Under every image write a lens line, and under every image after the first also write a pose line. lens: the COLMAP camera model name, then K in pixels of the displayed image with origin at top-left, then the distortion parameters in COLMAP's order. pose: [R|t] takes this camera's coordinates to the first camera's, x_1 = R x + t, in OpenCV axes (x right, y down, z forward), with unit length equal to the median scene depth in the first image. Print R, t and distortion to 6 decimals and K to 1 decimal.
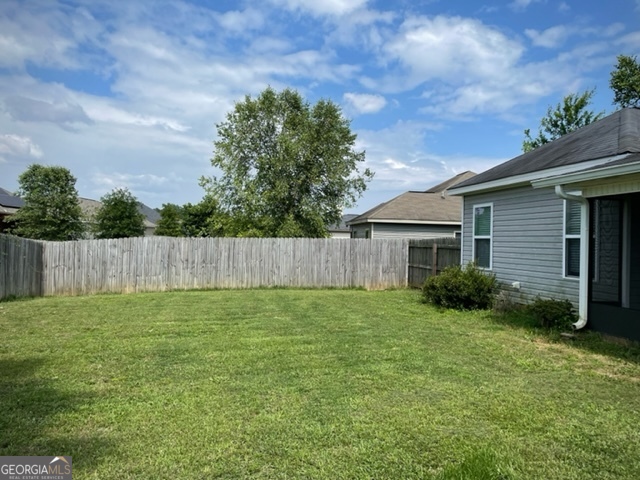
lens RADIAL K [[483.8, 0, 321.1], [0, 483.8, 236.3], [0, 0, 1]] dist [0.004923, -0.015311]
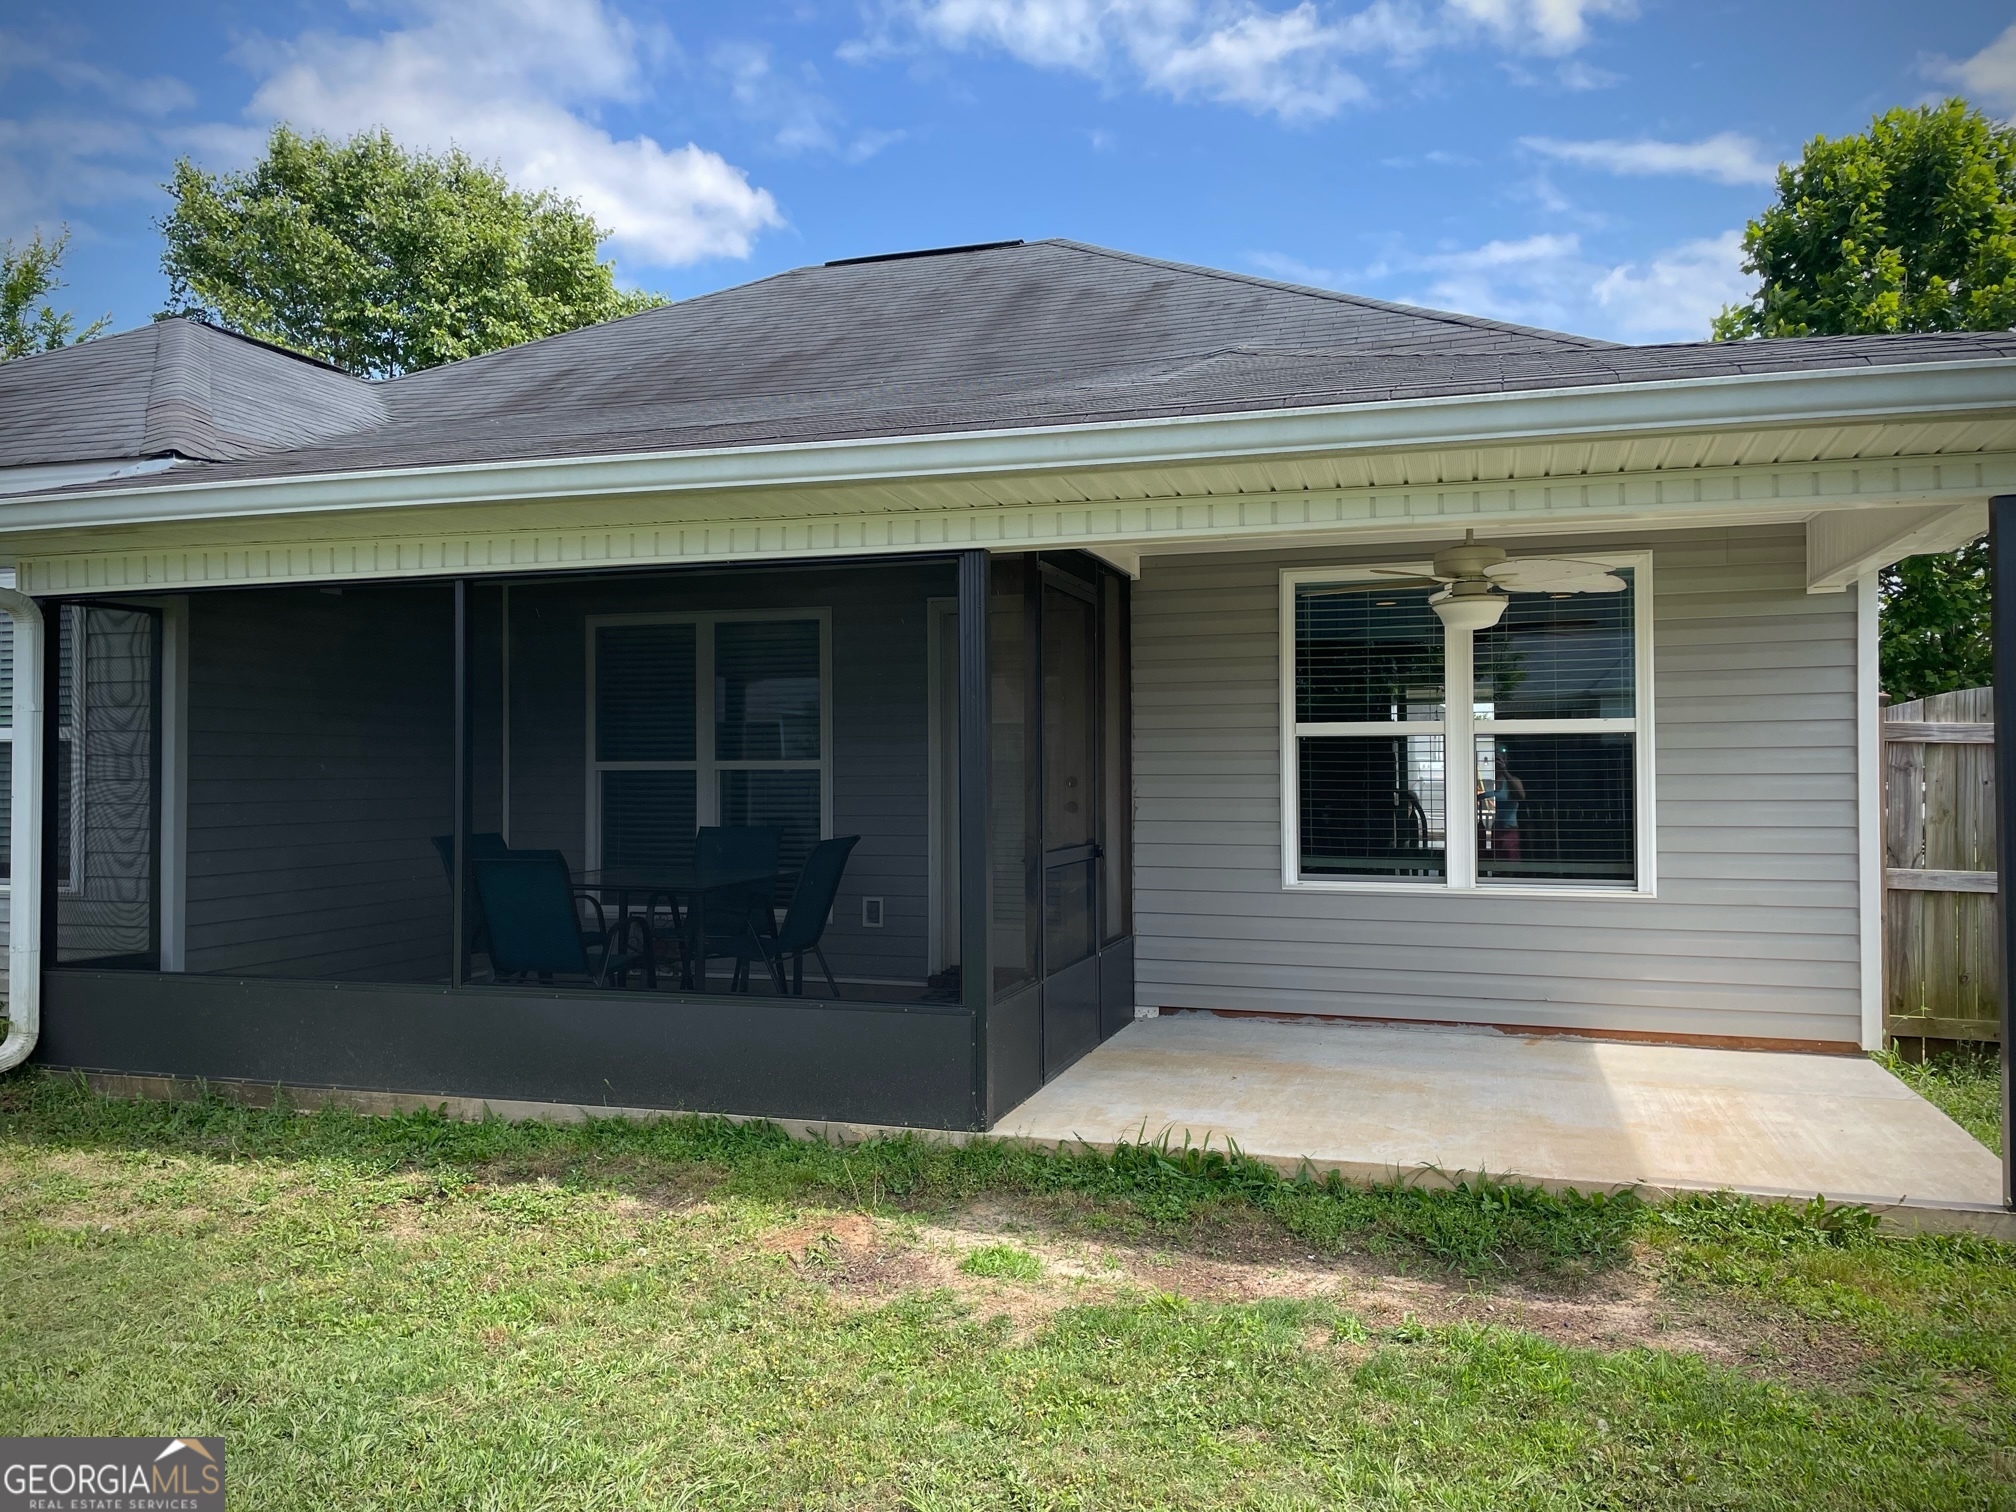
lens RADIAL K [[1523.8, 0, 1008.4], [0, 1523.8, 754.2], [0, 0, 1]] dist [0.004923, -0.015311]
pose [[0.501827, -0.017365, 0.864794, 0.079349], [0.007813, 0.999849, 0.015543, 0.003477], [-0.864933, -0.001043, 0.501887, 0.079185]]
